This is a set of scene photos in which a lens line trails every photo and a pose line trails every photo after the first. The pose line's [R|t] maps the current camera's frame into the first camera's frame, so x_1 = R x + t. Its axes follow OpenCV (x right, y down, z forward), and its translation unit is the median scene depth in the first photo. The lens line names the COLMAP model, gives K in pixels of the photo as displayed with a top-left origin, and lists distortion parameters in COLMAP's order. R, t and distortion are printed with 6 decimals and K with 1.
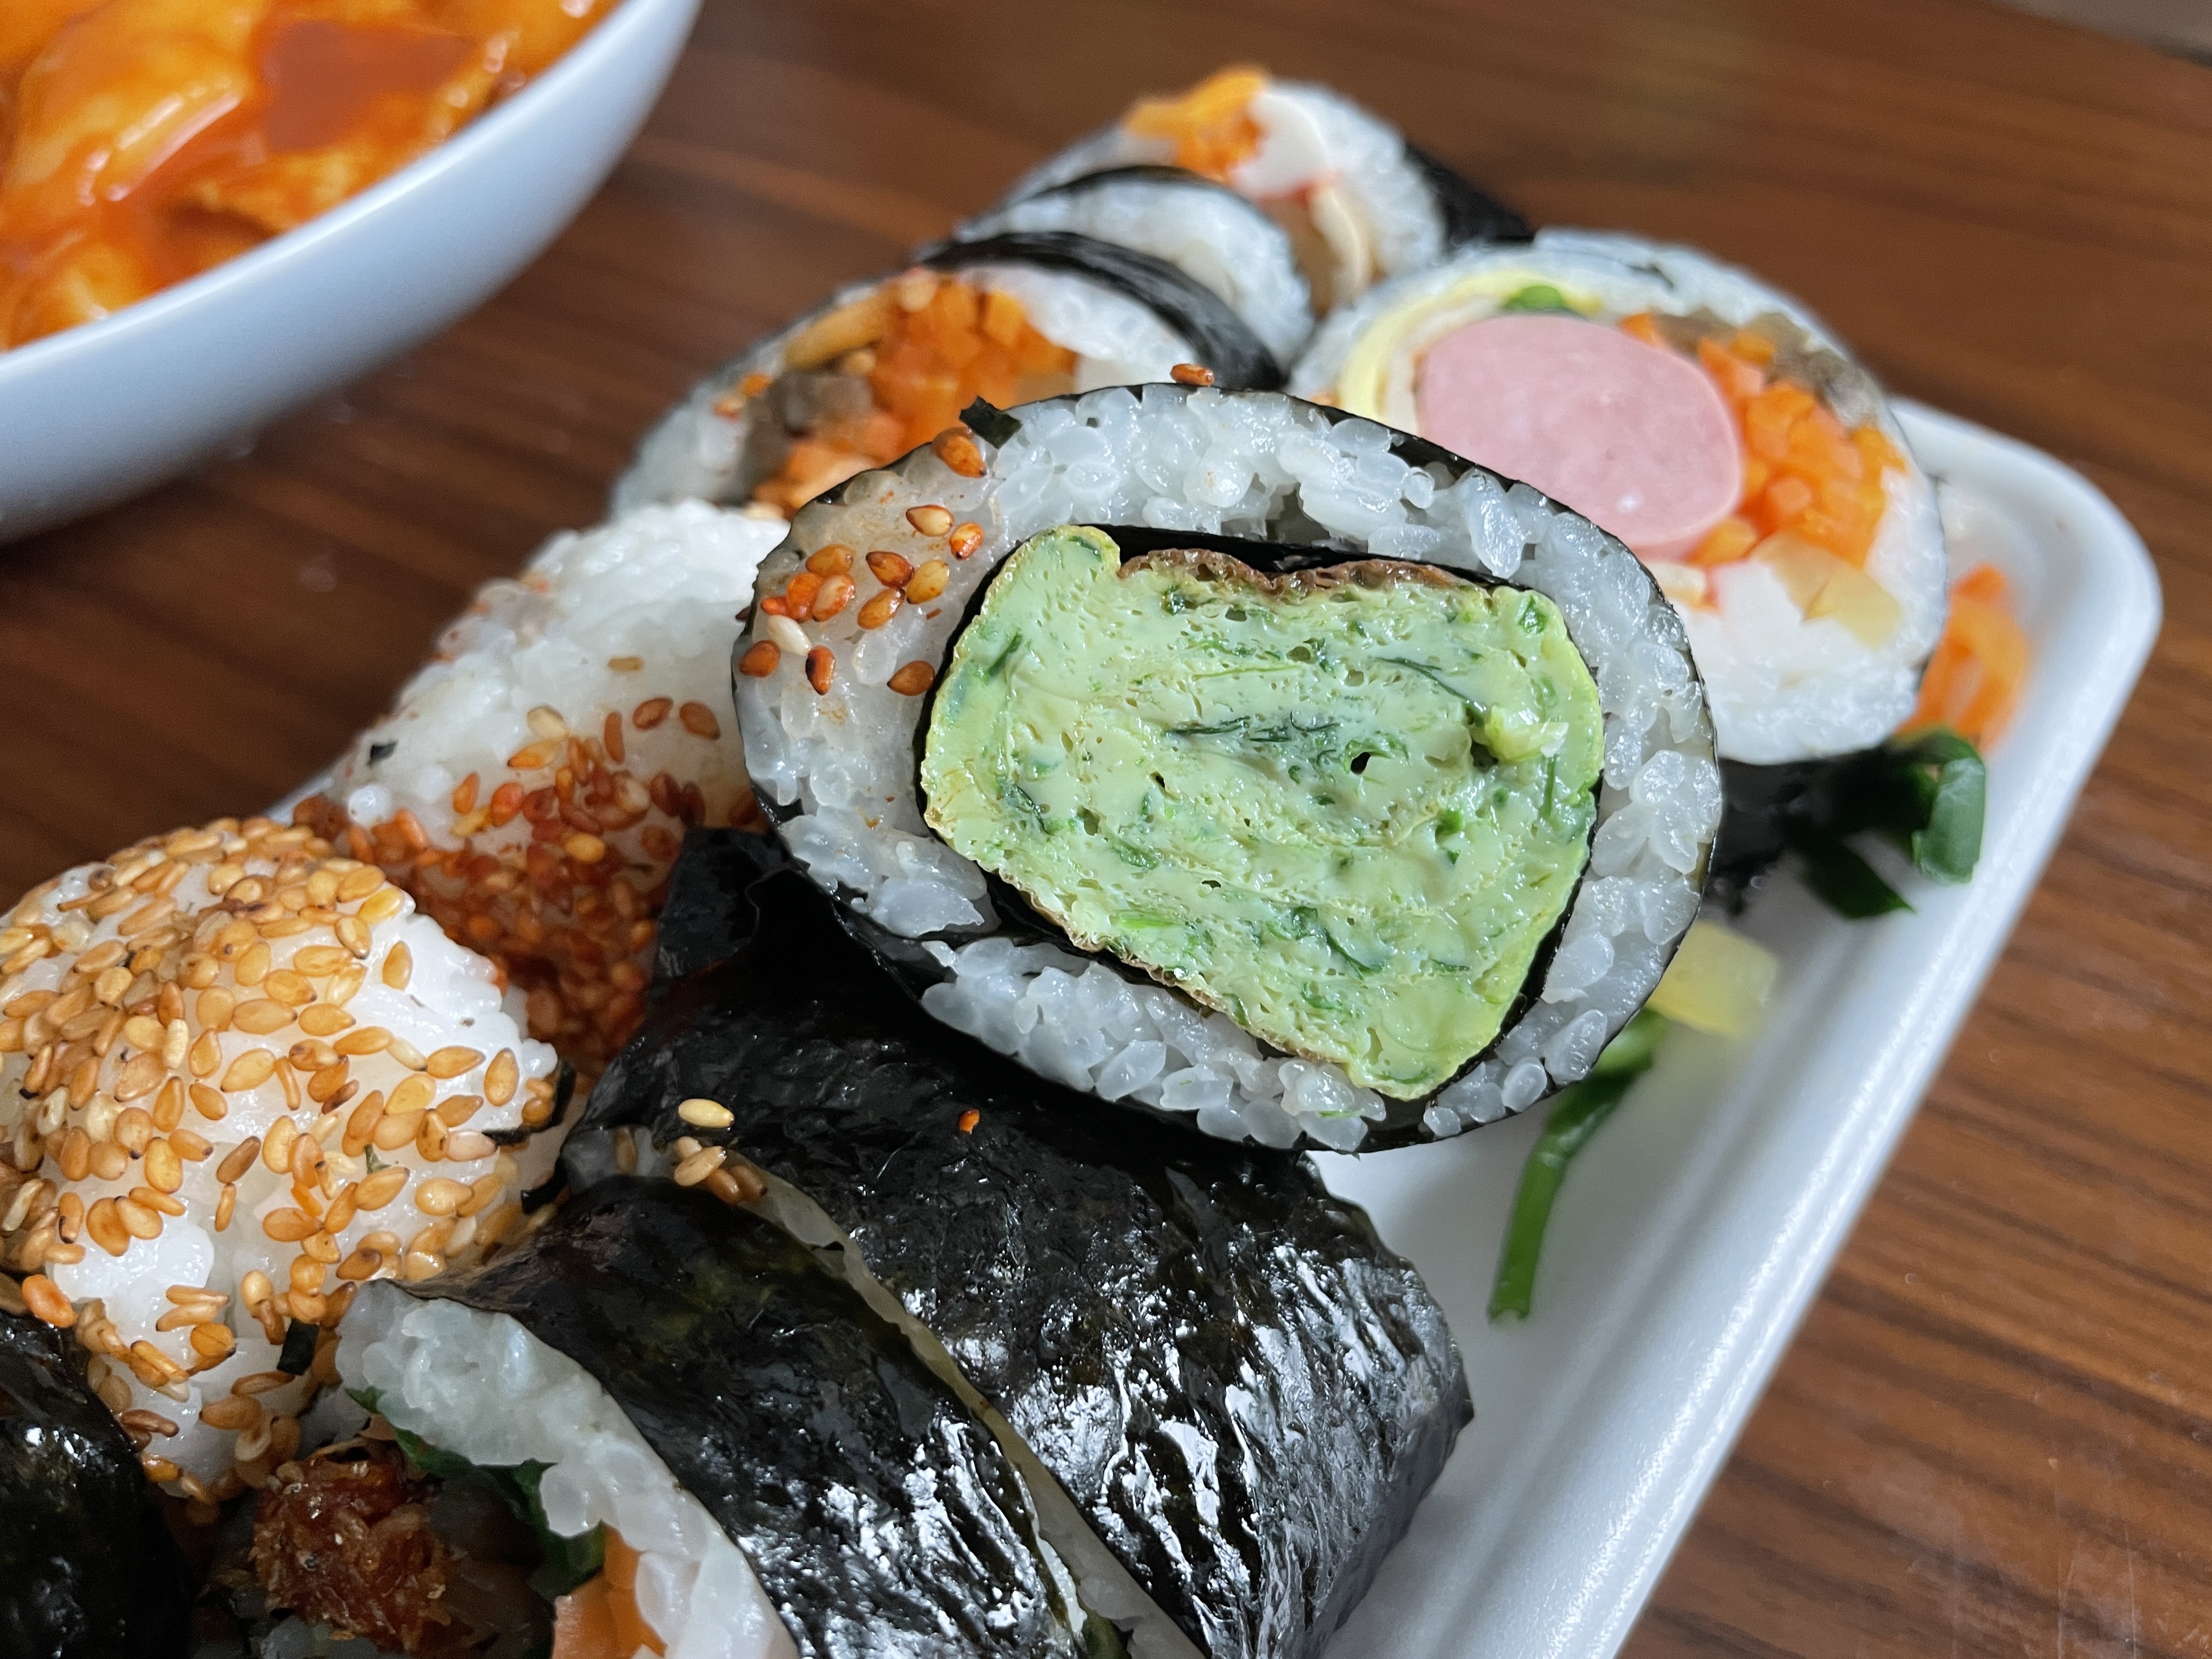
lens RADIAL K [[1887.1, 0, 1106.0], [0, 1887.1, 829.5], [0, 0, 1]] dist [-0.005187, -0.001546]
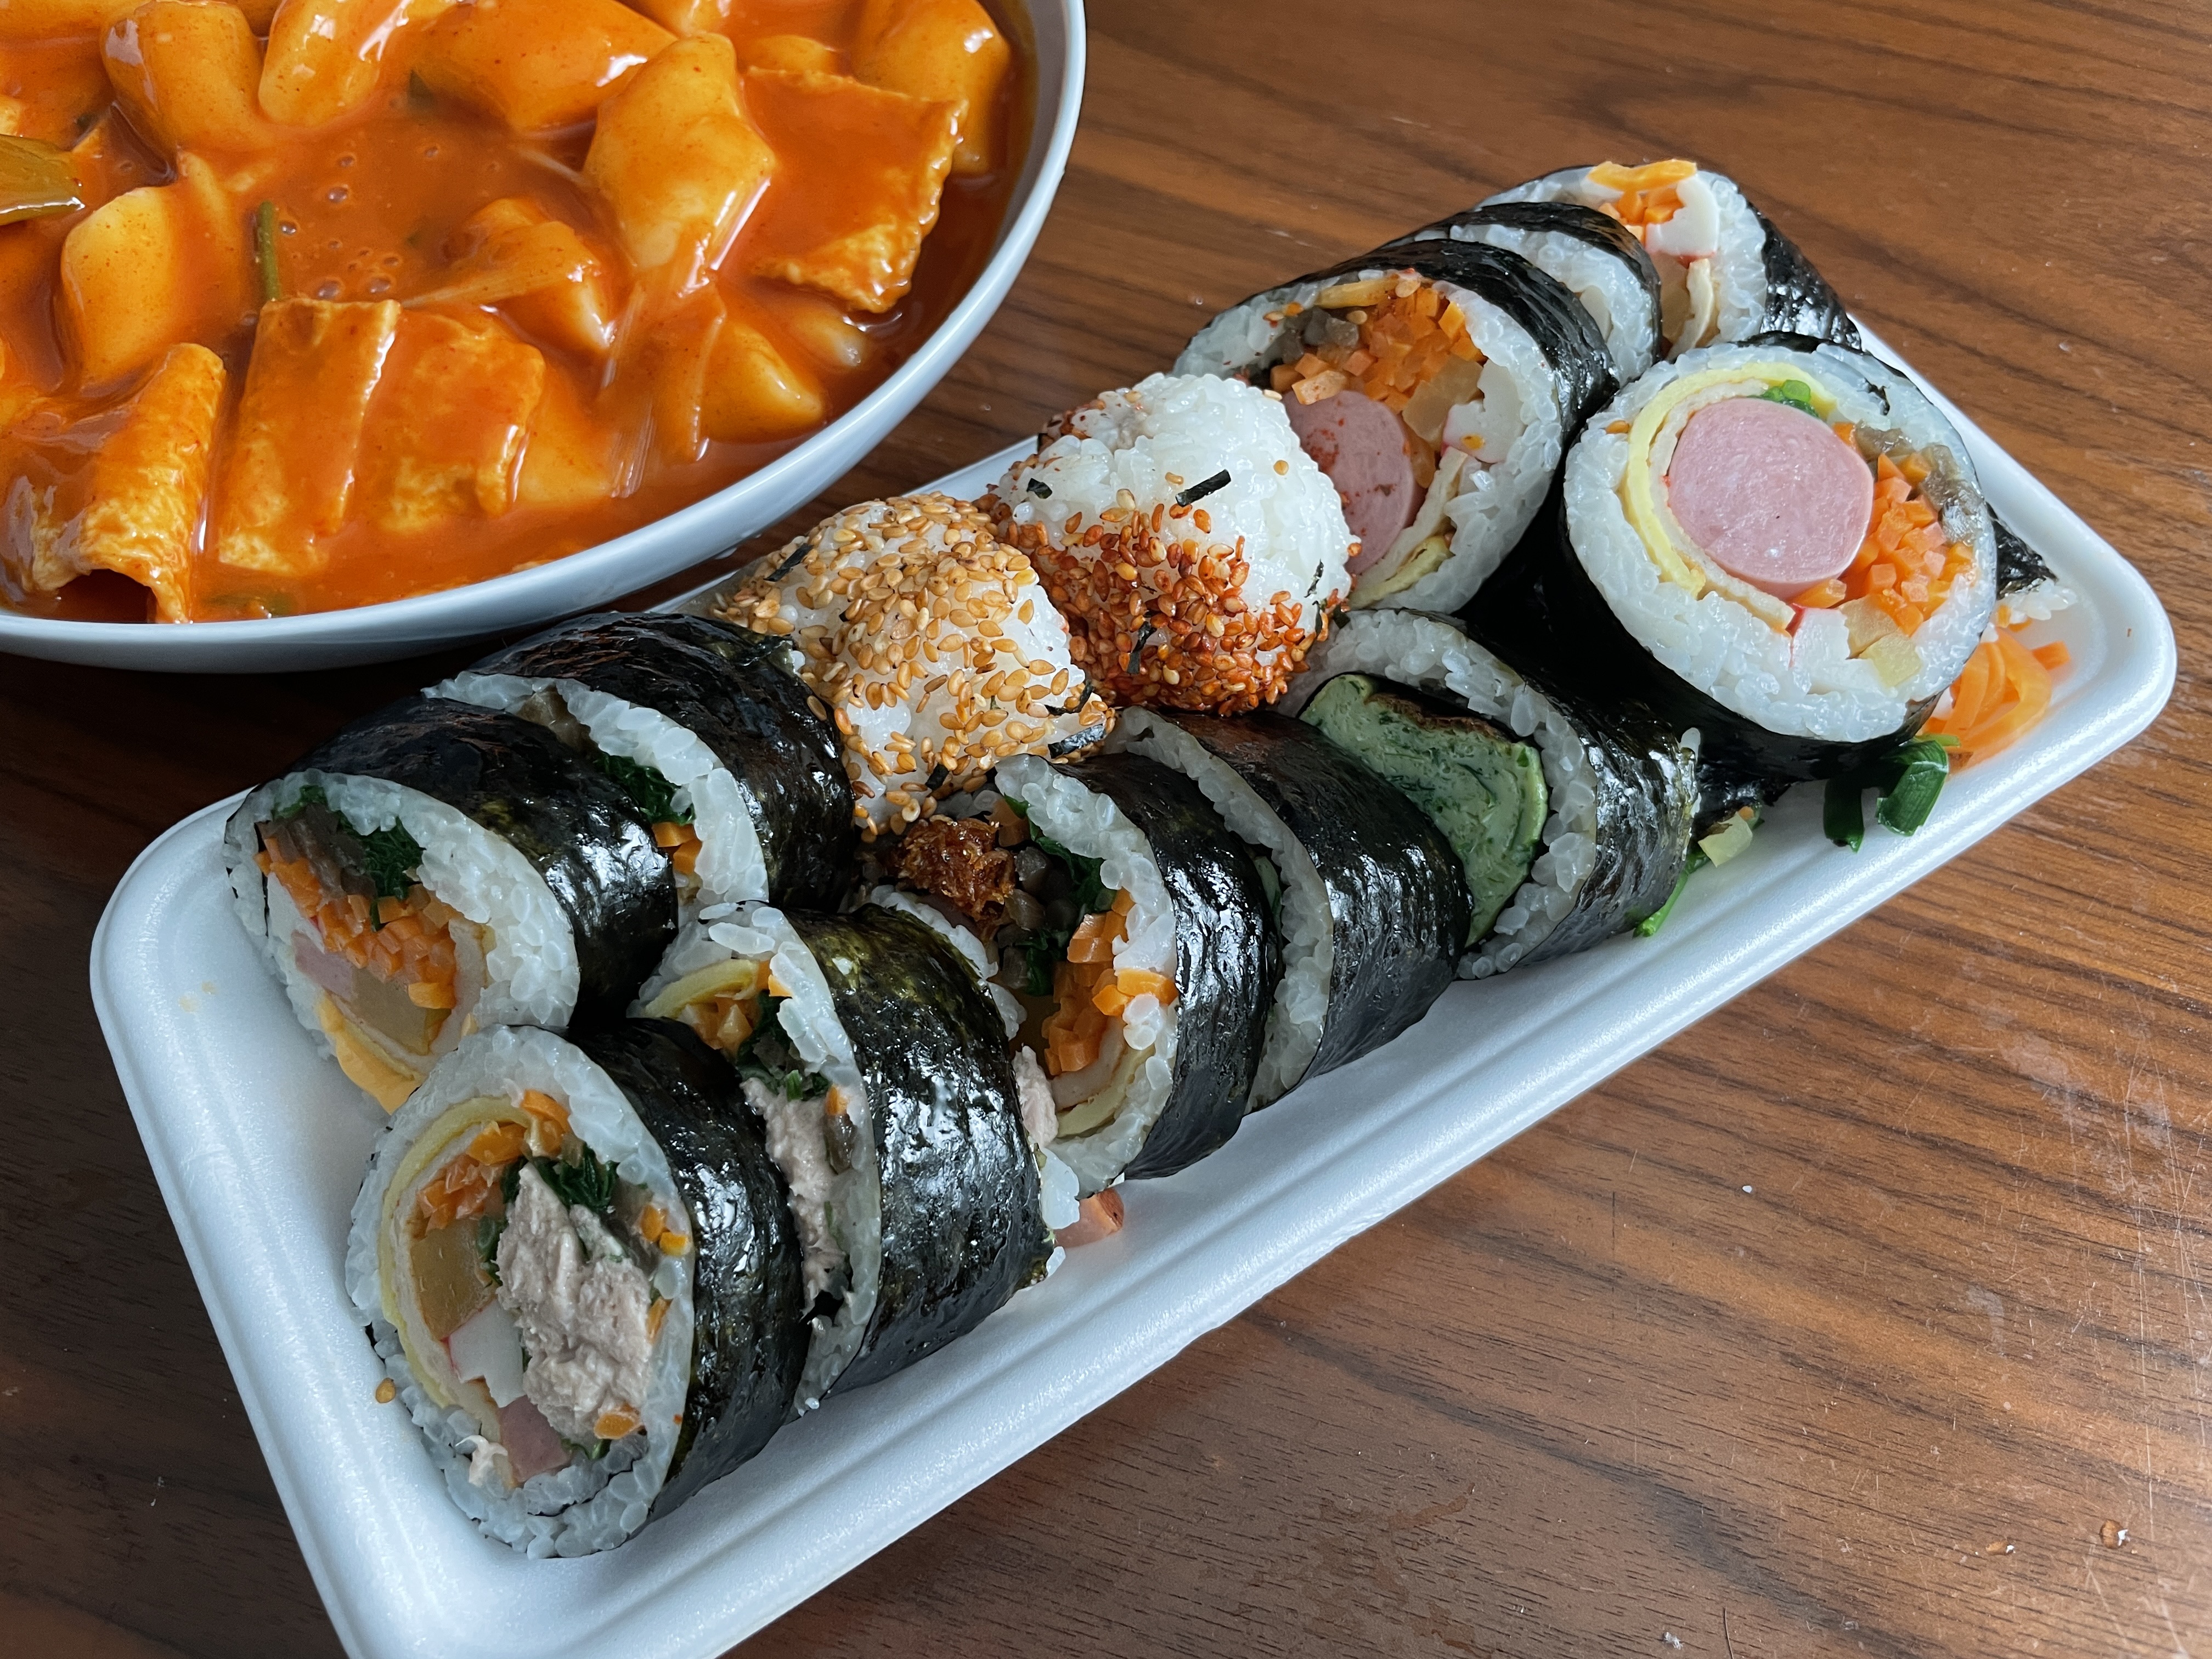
lens RADIAL K [[1686.0, 0, 1057.8], [0, 1686.0, 836.2], [0, 0, 1]] dist [0.045736, -0.001483]
pose [[0.930019, 0.328690, -0.164399, 0.021316], [-0.286803, 0.928826, 0.234576, -0.130970], [0.229801, -0.171010, 0.958096, -0.715215]]
